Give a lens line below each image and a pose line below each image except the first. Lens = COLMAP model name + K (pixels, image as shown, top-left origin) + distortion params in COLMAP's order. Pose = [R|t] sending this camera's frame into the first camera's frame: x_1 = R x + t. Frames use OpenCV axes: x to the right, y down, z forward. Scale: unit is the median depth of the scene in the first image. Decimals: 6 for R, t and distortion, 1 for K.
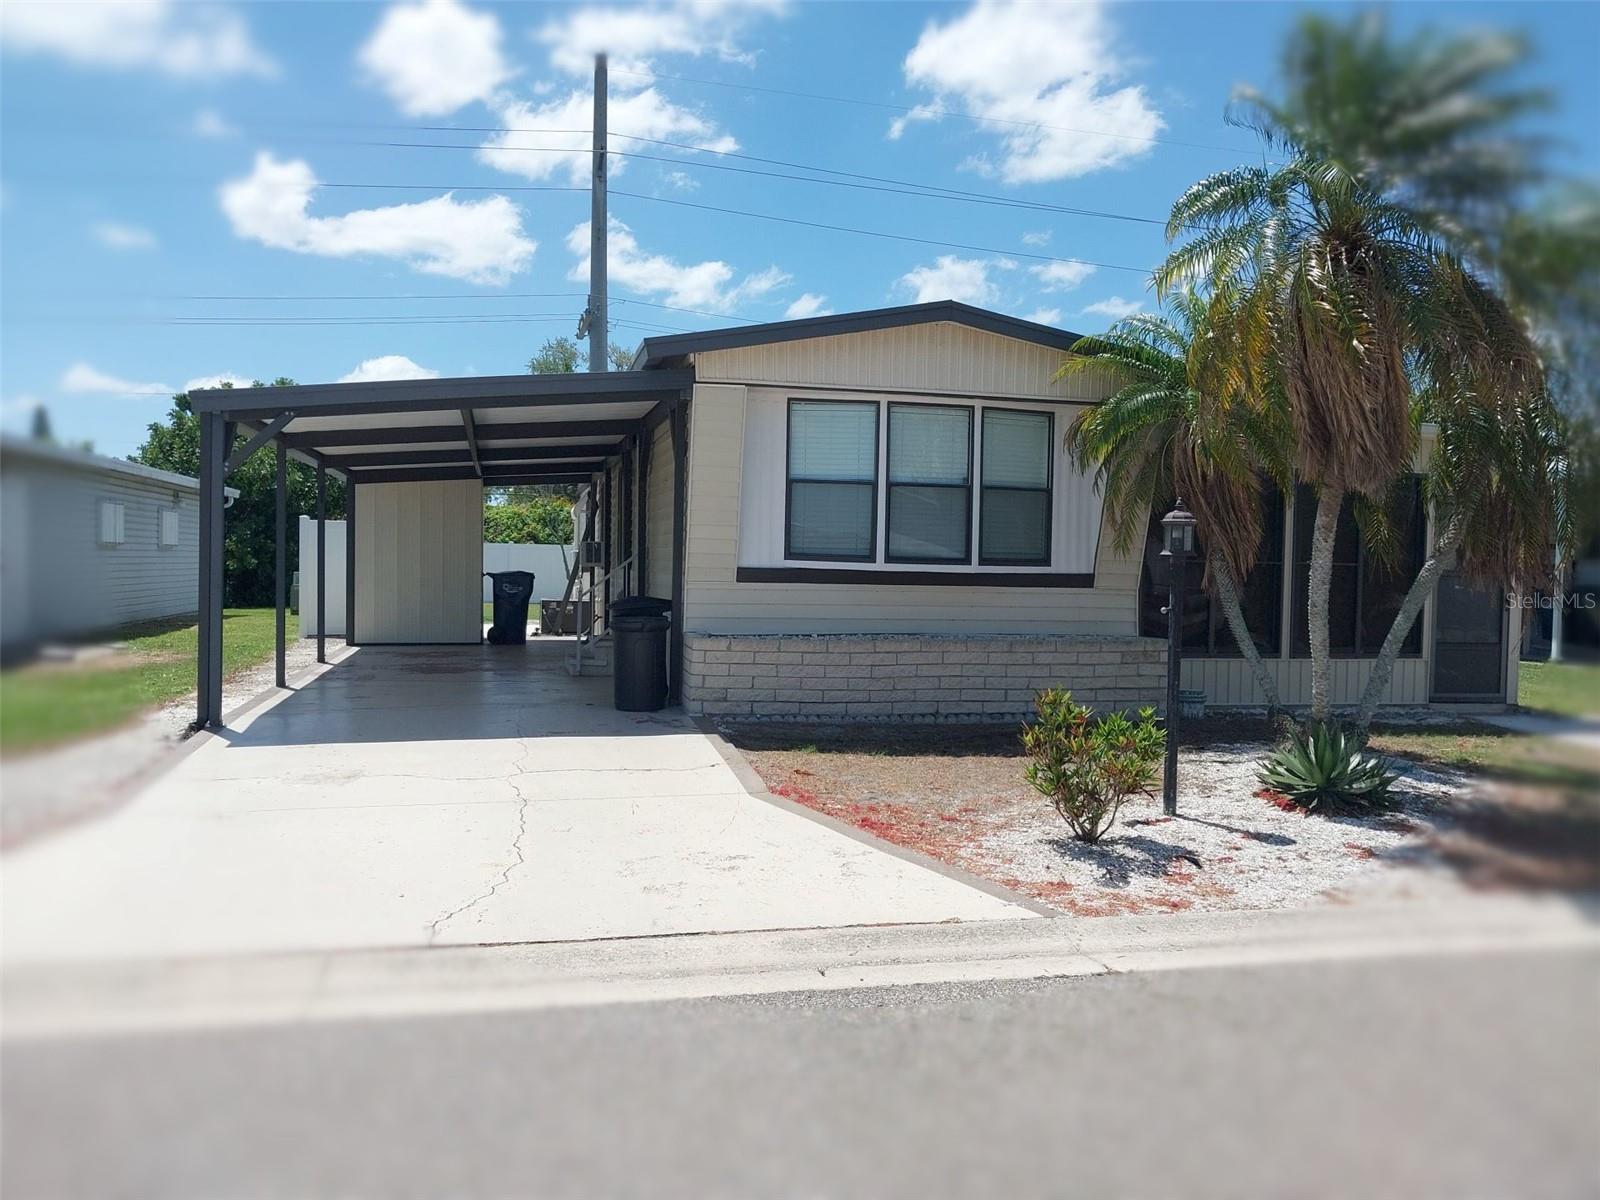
lens RADIAL K [[1268.7, 0, 800.0], [0, 1268.7, 600.0], [0, 0, 1]] dist [0.067202, -0.000105]
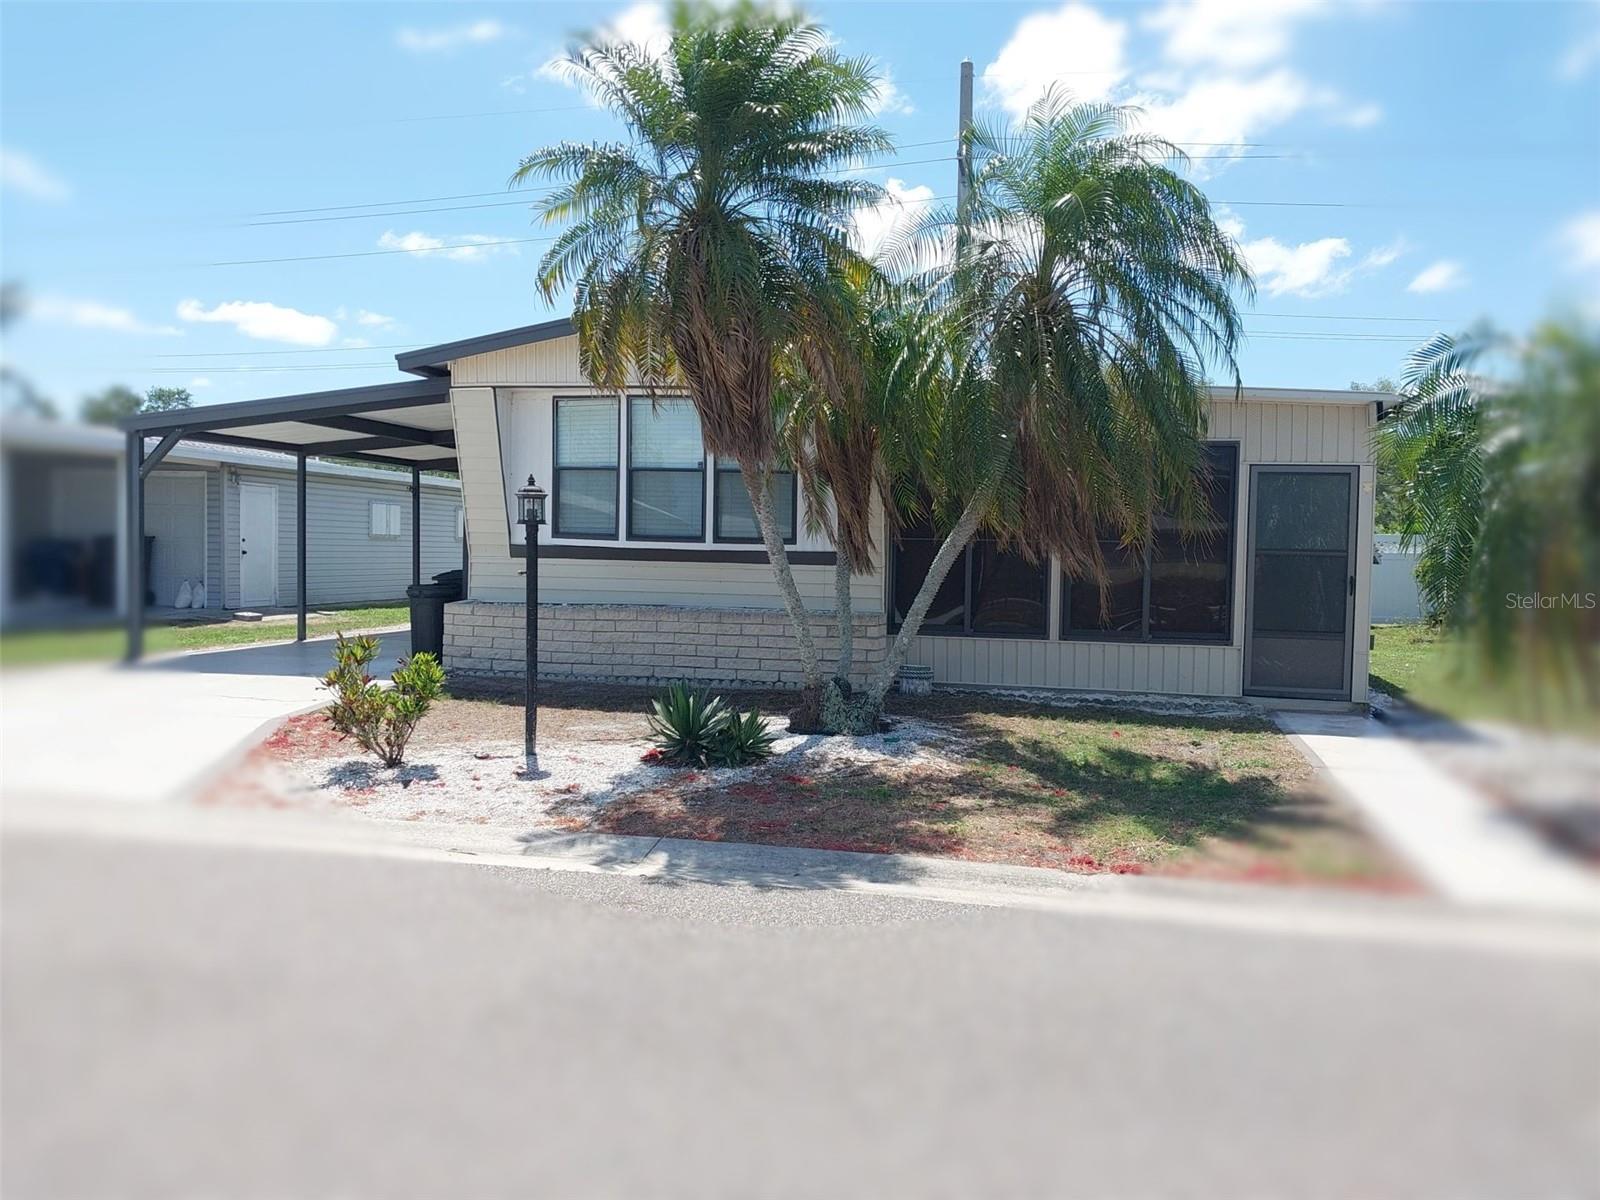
lens RADIAL K [[1268.7, 0, 800.0], [0, 1268.7, 600.0], [0, 0, 1]] dist [0.067202, -0.000105]
pose [[0.917645, 0.016022, -0.397079, 0.652042], [-0.016319, 0.999863, 0.002631, 0.017485], [0.397067, 0.004065, 0.917781, 0.039963]]
